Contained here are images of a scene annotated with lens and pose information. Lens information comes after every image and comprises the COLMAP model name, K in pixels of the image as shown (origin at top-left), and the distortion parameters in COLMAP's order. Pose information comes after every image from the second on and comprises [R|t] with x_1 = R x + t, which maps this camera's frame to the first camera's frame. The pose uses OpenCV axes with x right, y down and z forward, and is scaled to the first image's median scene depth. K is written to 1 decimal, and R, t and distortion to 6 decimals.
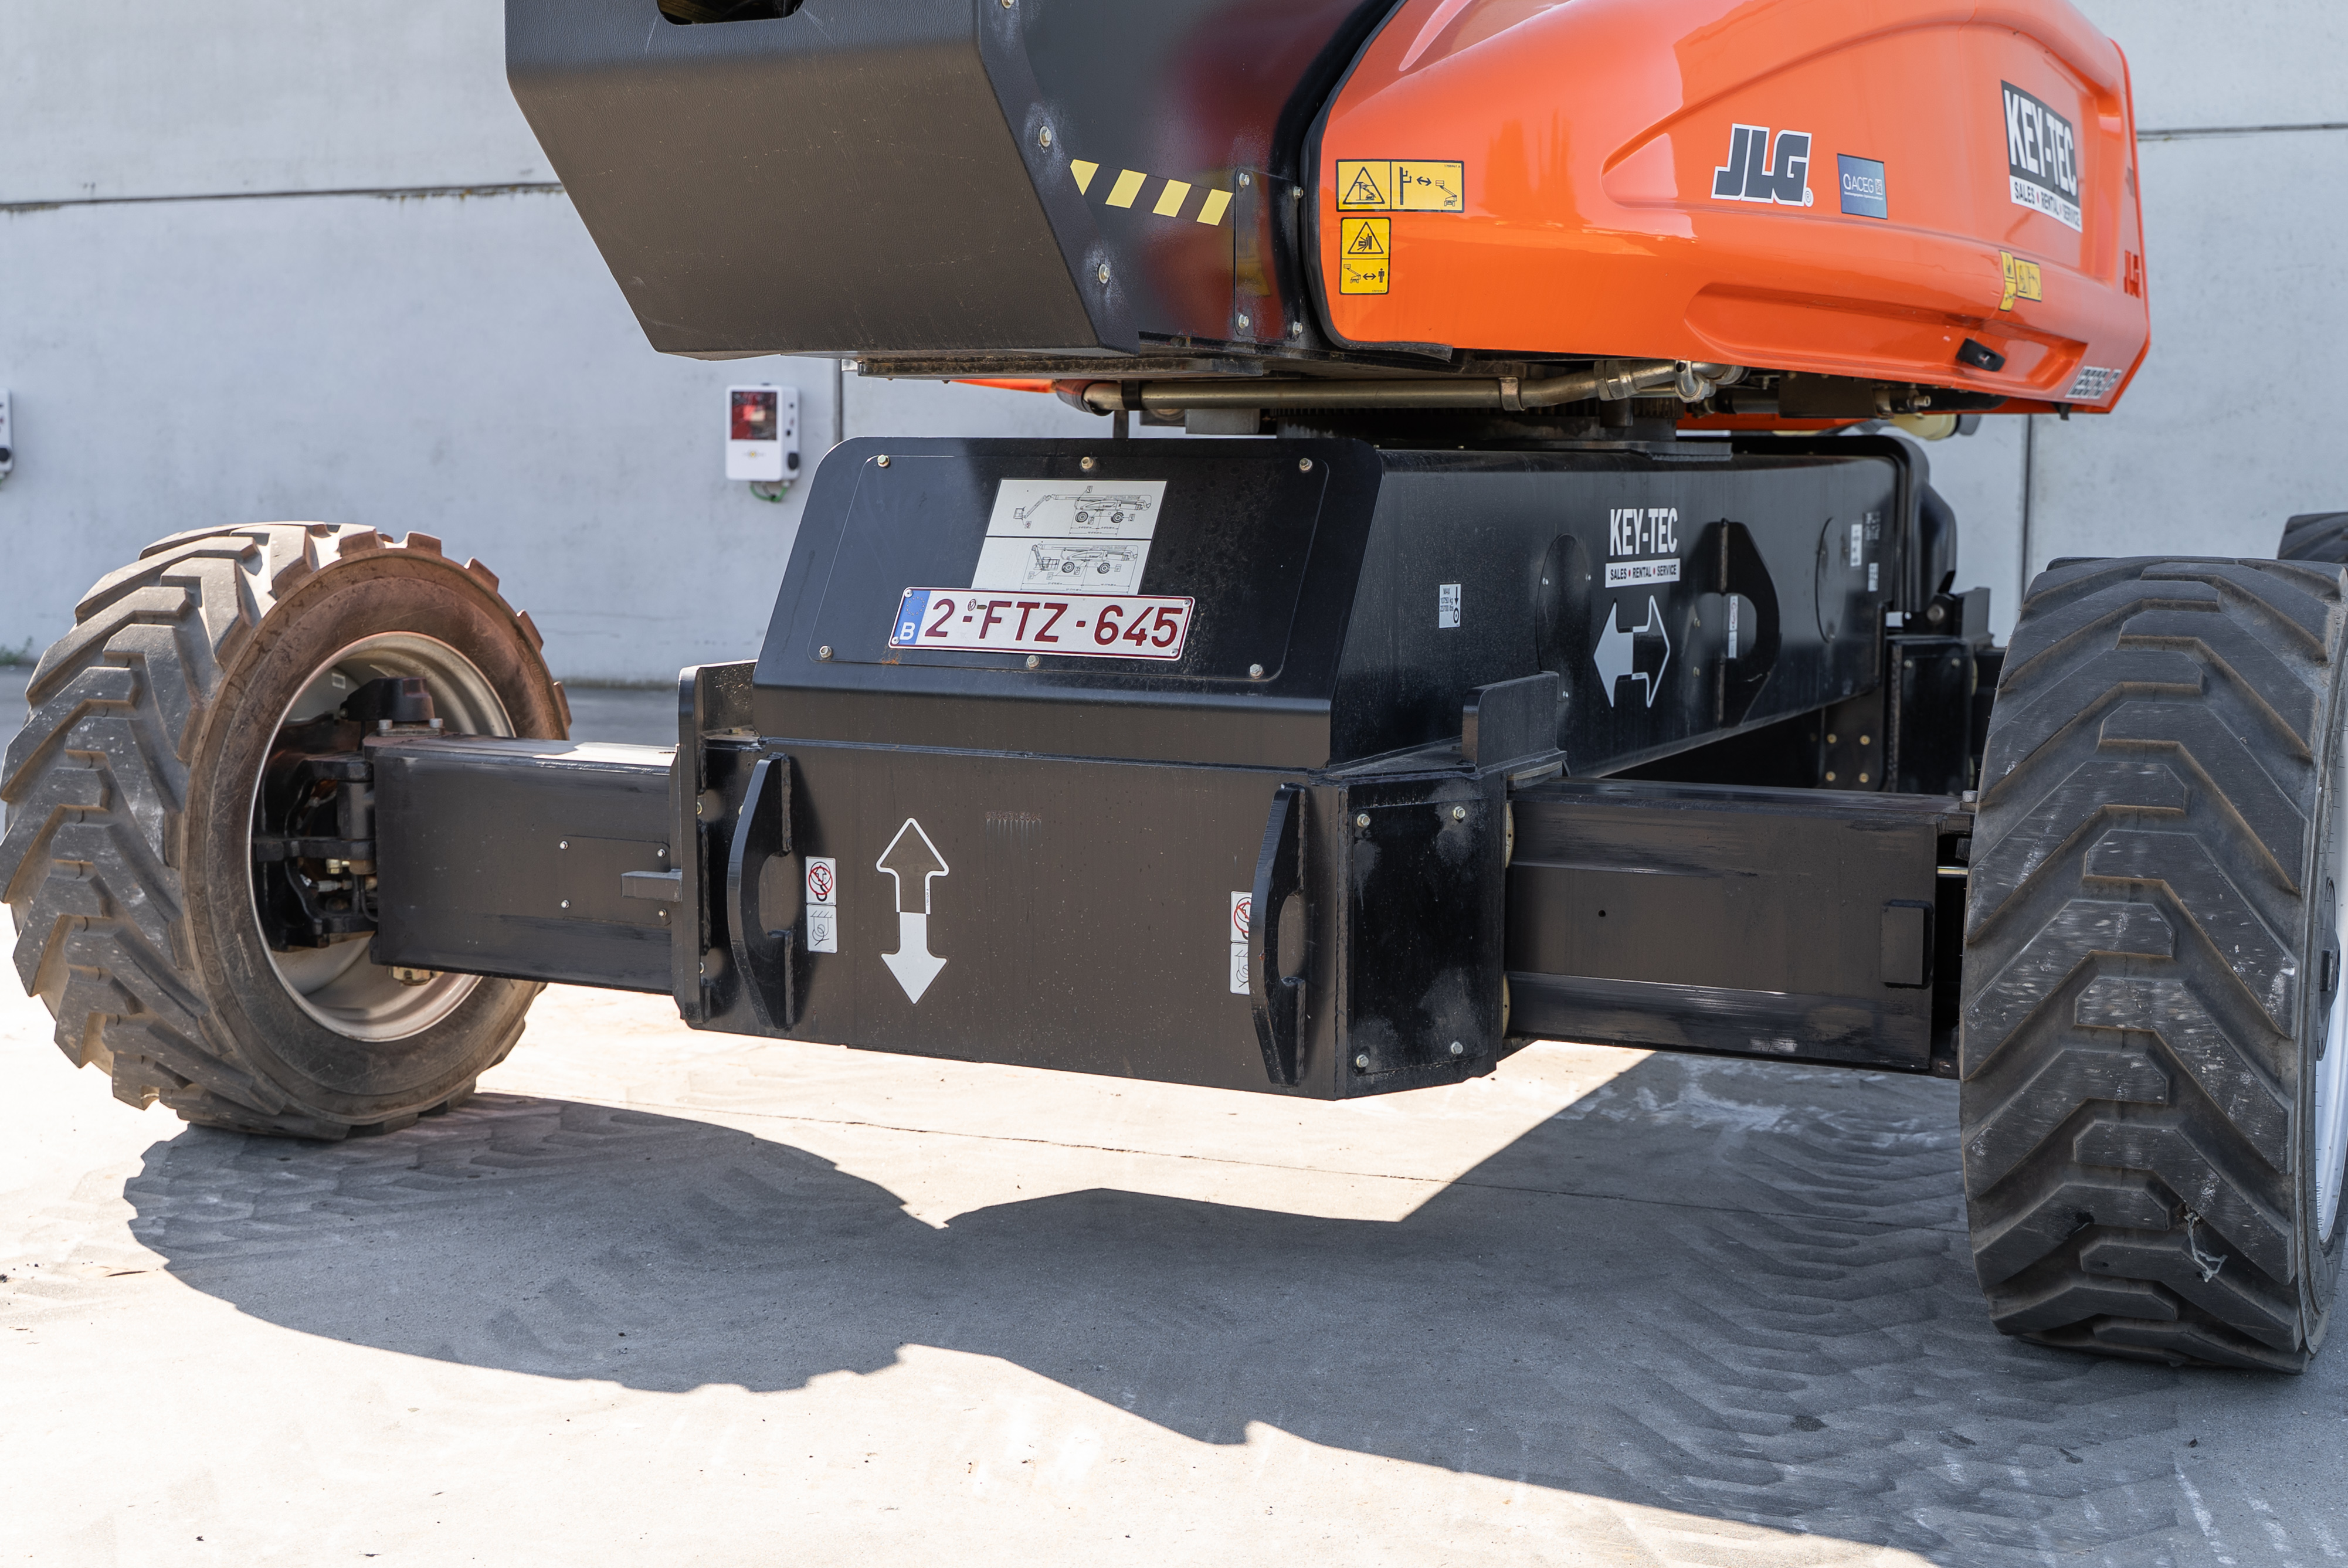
lens RADIAL K [[2901.5, 0, 1173.0], [0, 2901.5, 785.3], [0, 0, 1]] dist [-0.005287, 0.000000]
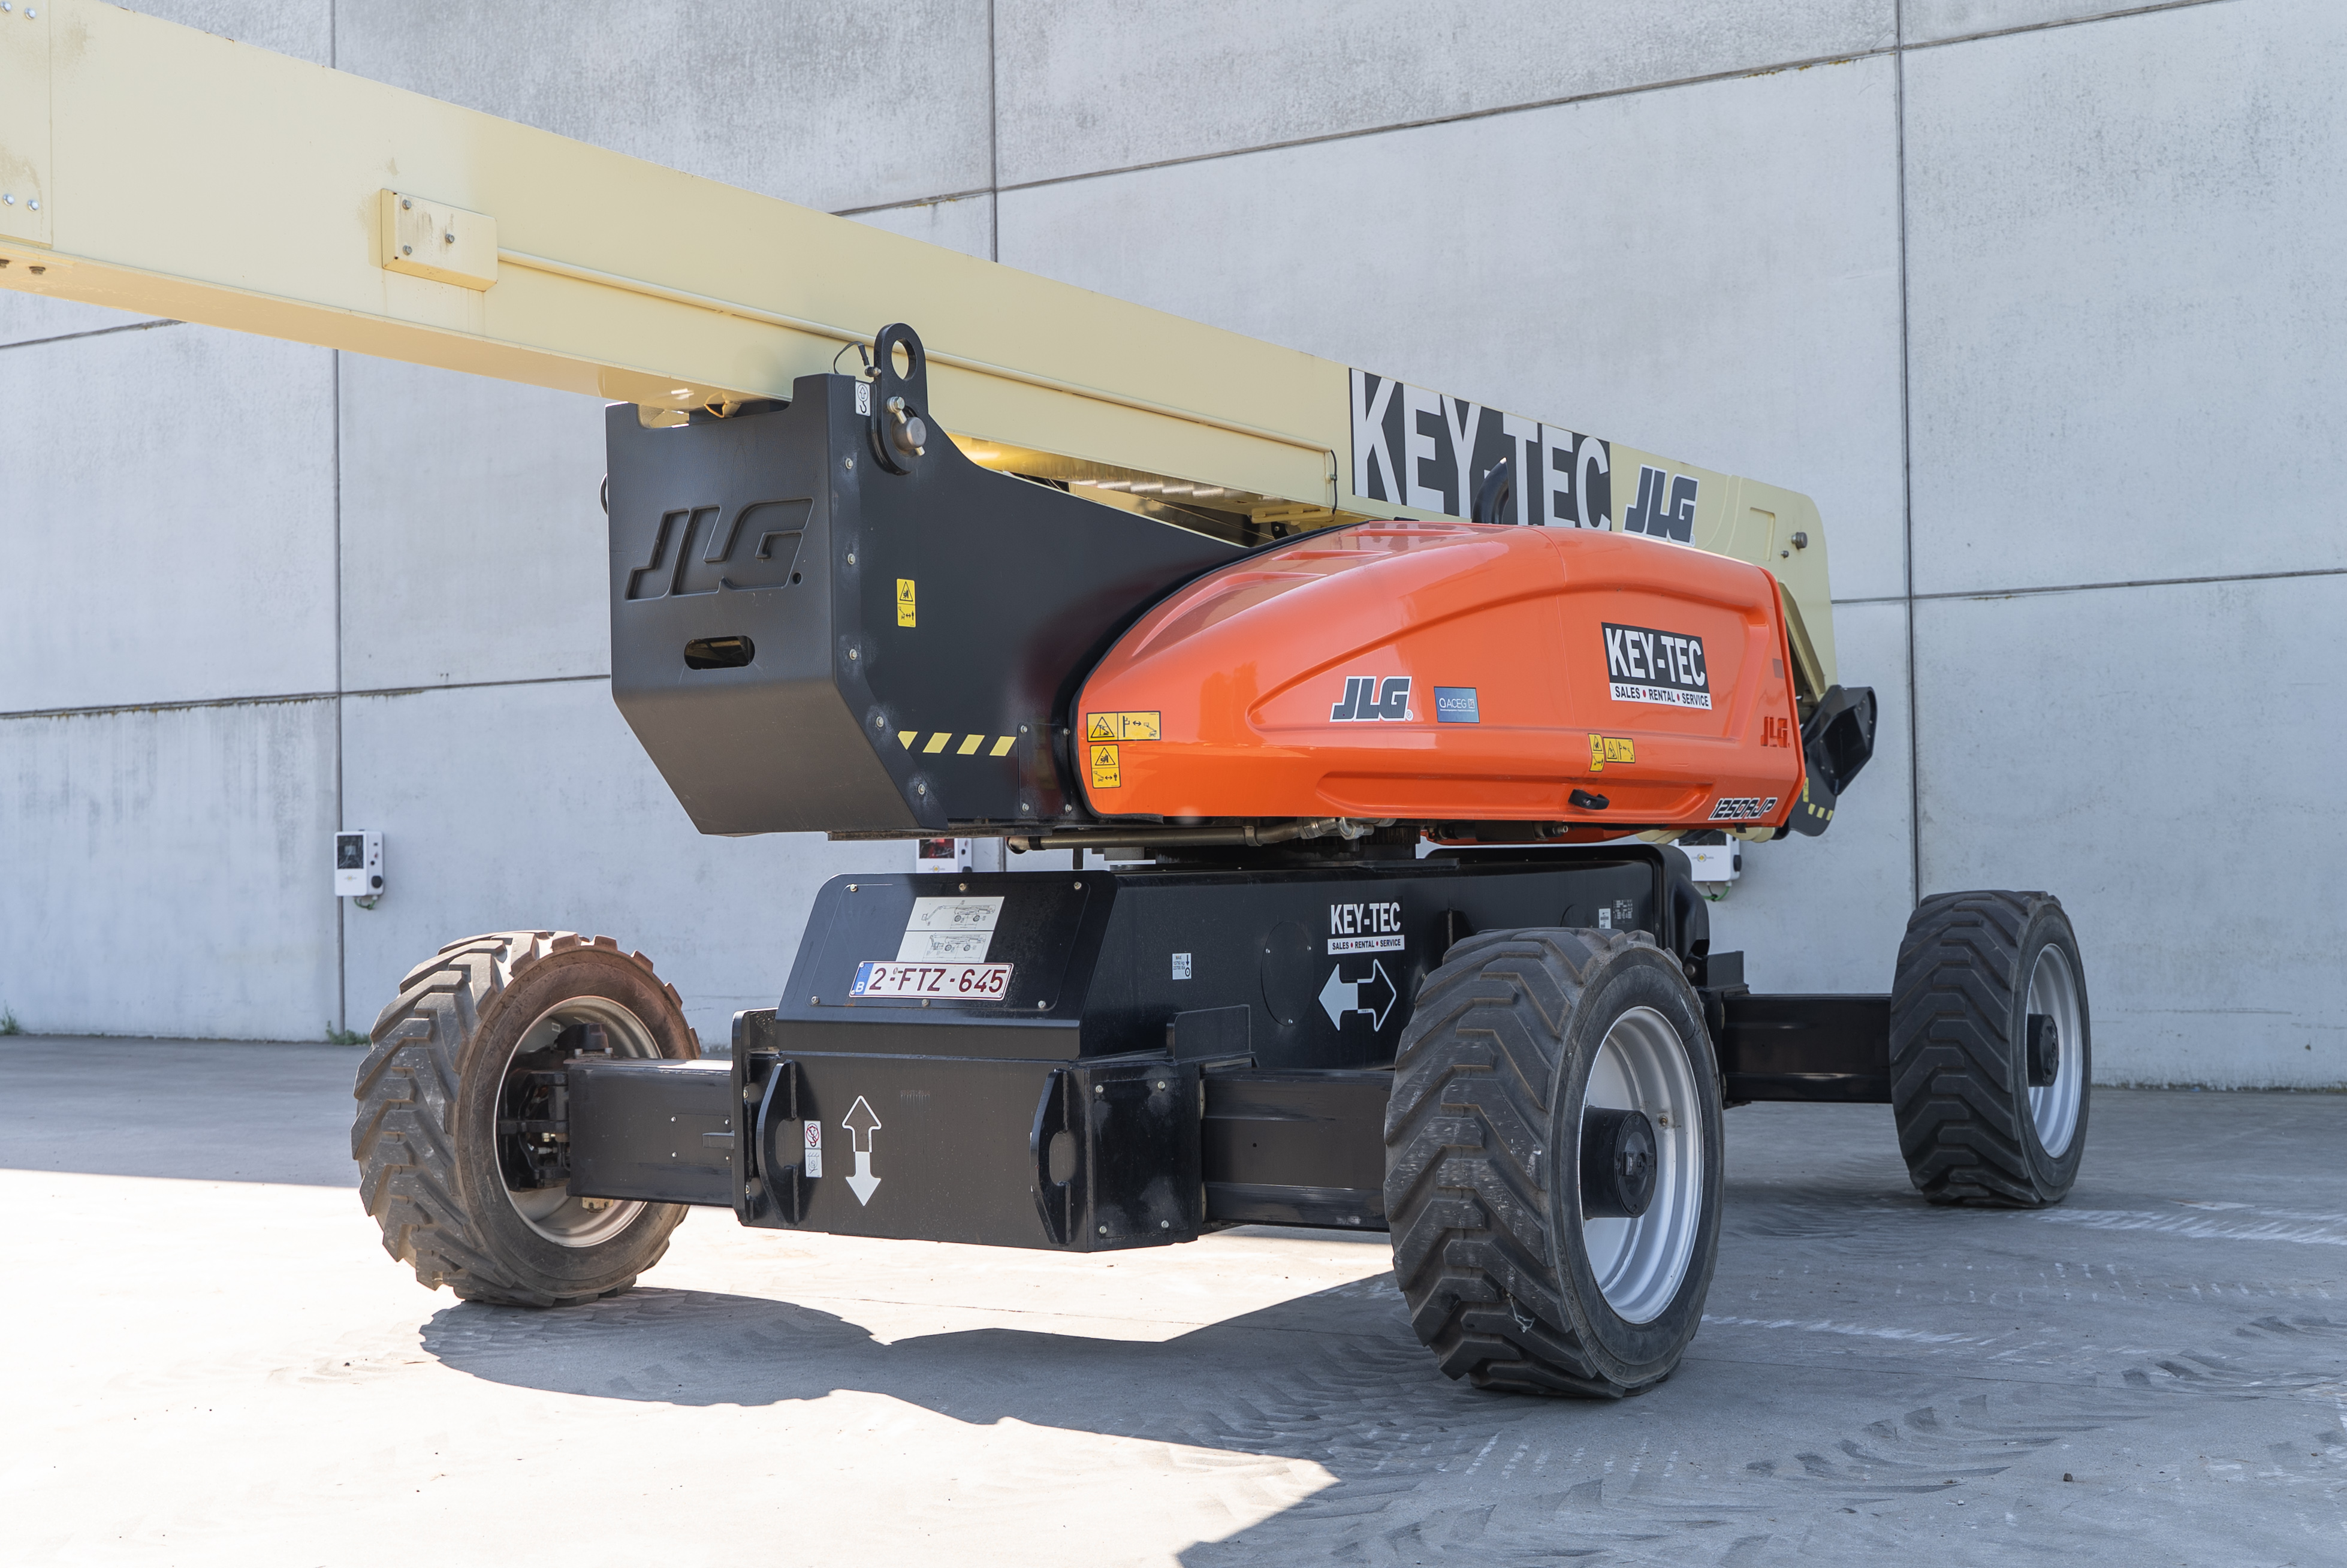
lens RADIAL K [[2769.1, 0, 1091.5], [0, 2769.1, 830.6], [0, 0, 1]] dist [-0.007518, 0.000000]
pose [[0.990877, -0.026416, -0.132158, 0.256720], [0.010313, 0.992589, -0.121078, 0.053475], [0.134377, 0.118610, 0.983806, -0.589621]]
